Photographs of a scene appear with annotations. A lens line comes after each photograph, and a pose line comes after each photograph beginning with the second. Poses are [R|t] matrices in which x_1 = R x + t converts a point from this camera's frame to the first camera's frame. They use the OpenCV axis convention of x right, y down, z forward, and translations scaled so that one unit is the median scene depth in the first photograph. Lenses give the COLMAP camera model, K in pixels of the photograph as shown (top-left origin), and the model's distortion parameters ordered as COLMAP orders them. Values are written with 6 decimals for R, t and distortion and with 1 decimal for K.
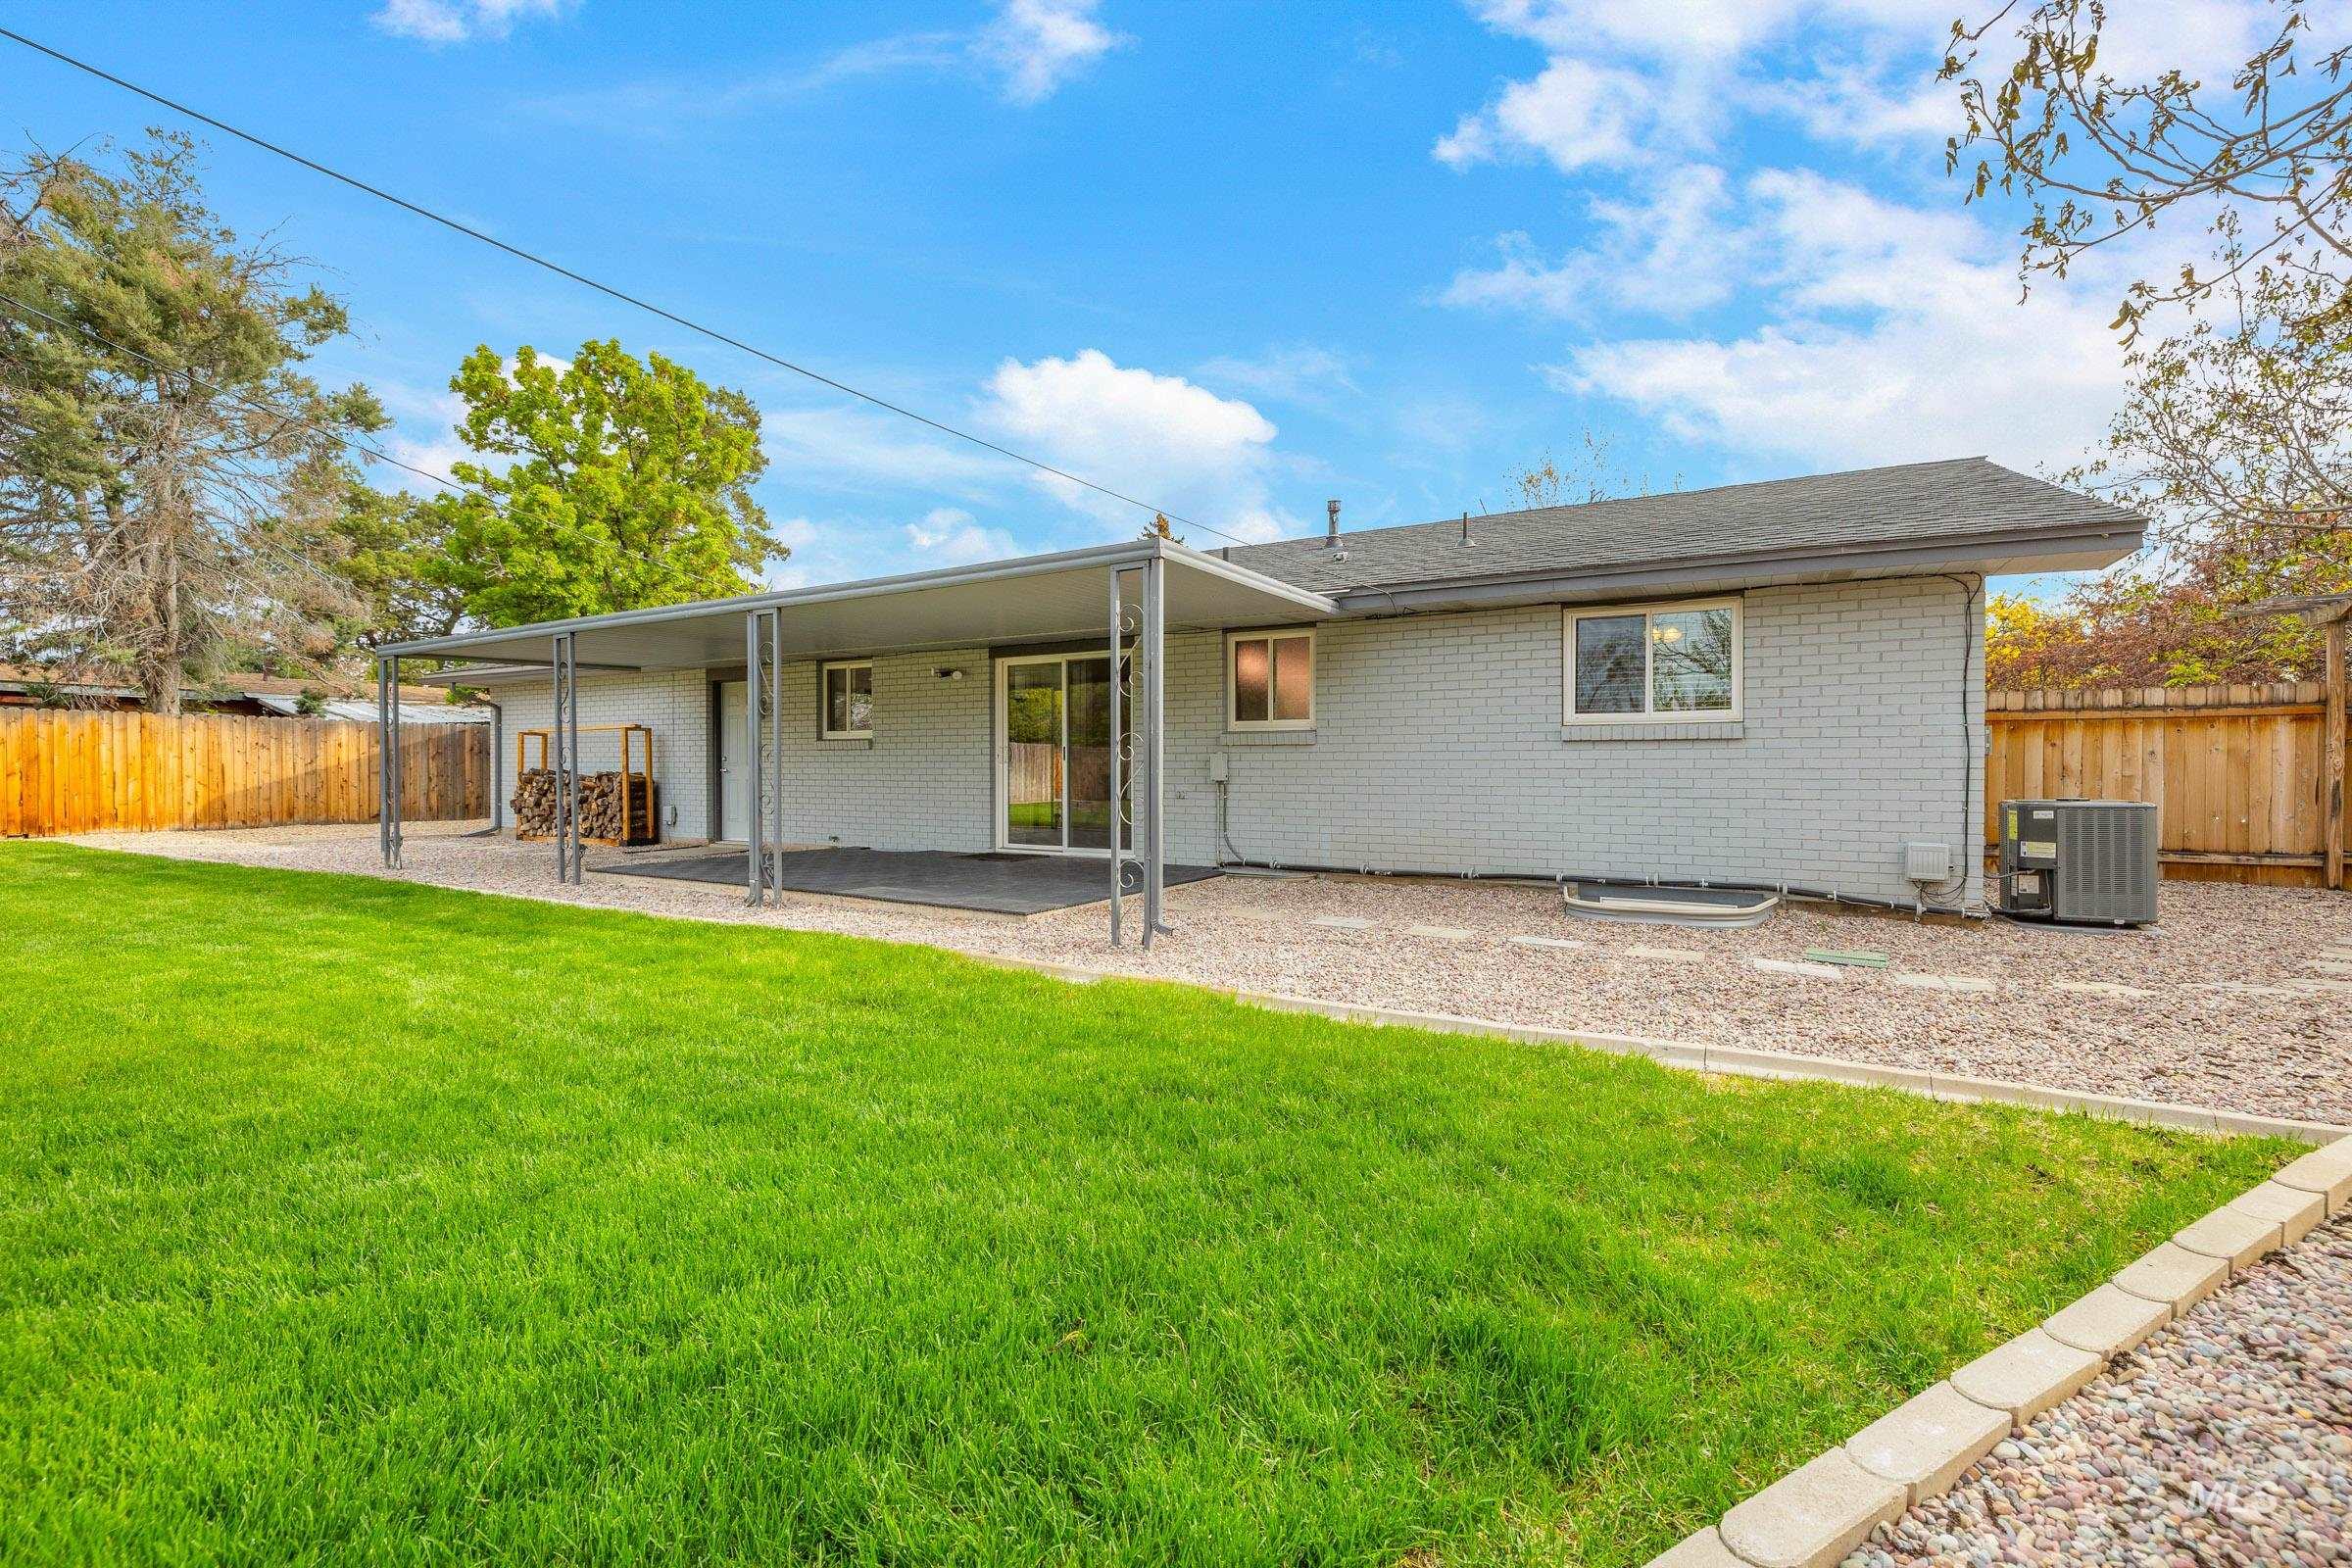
lens RADIAL K [[999.5, 0, 1178.1], [0, 999.5, 773.9], [0, 0, 1]] dist [0.000618, 0.000195]
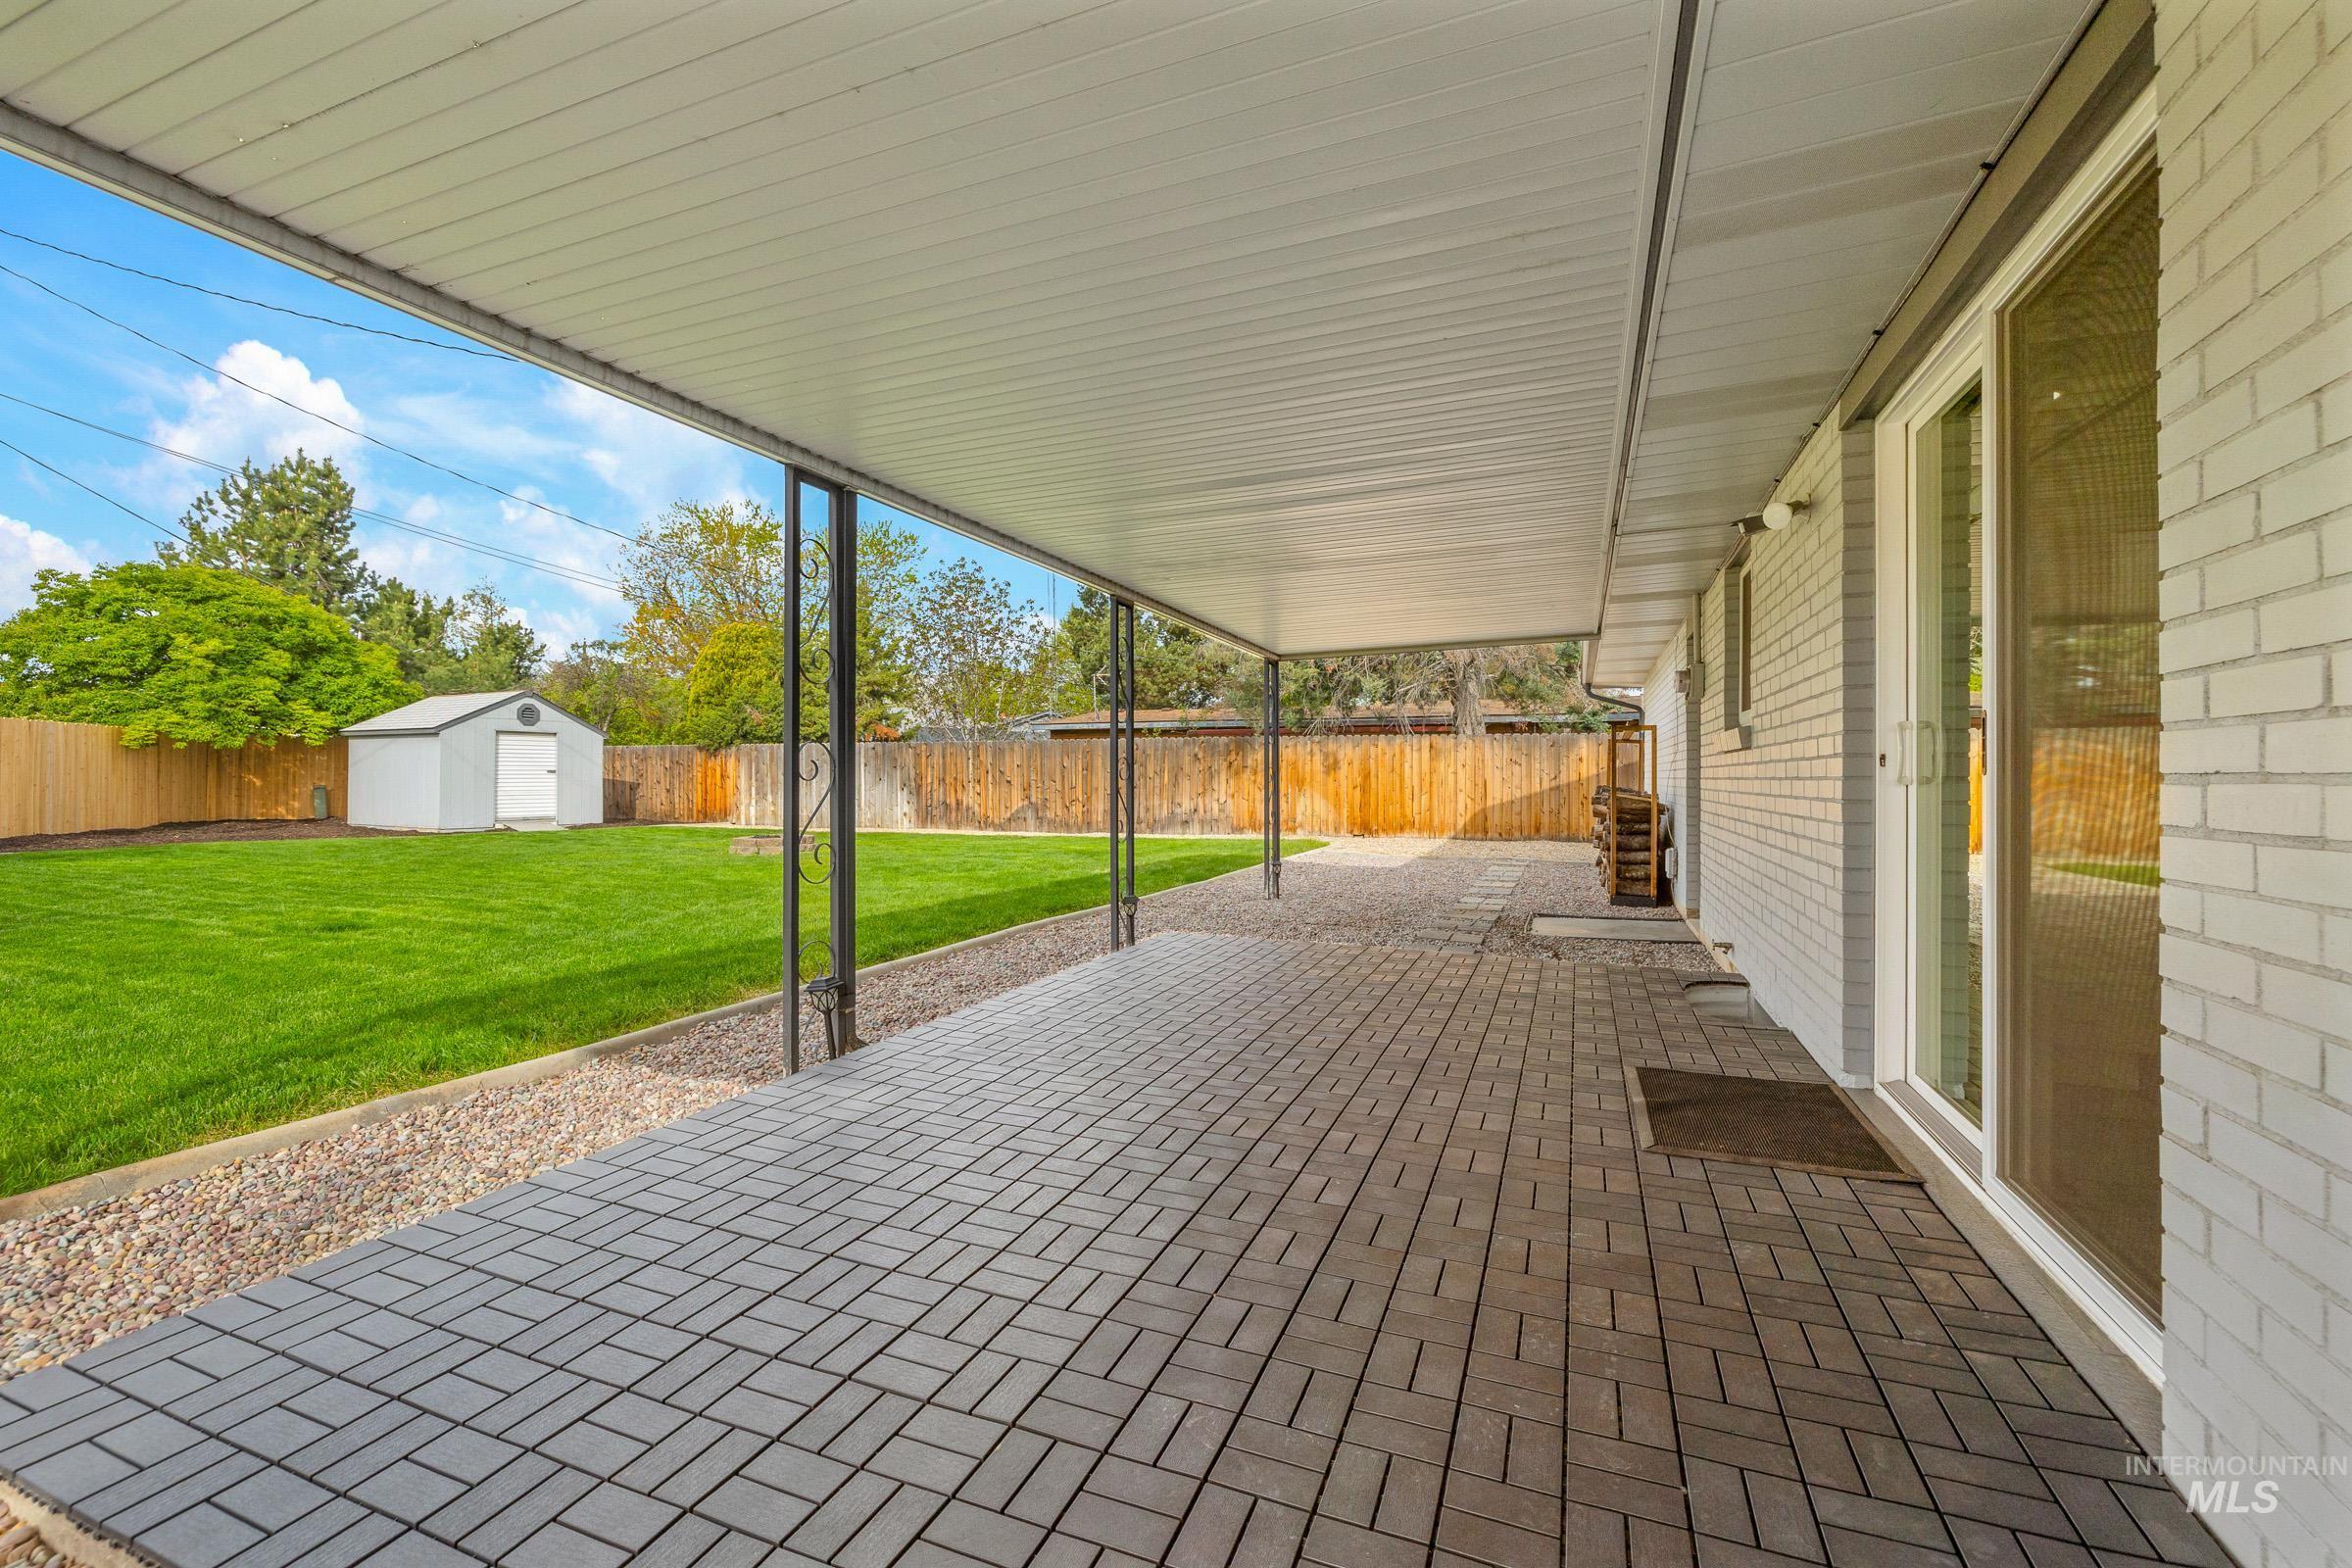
lens RADIAL K [[987.5, 0, 1181.8], [0, 987.5, 773.0], [0, 0, 1]] dist [-0.002048, 0.000417]
pose [[0.142088, -0.004268, -0.989845, 0.051202], [-0.011072, 0.999921, -0.005901, -0.007311], [0.989792, 0.011798, 0.142029, 0.567357]]
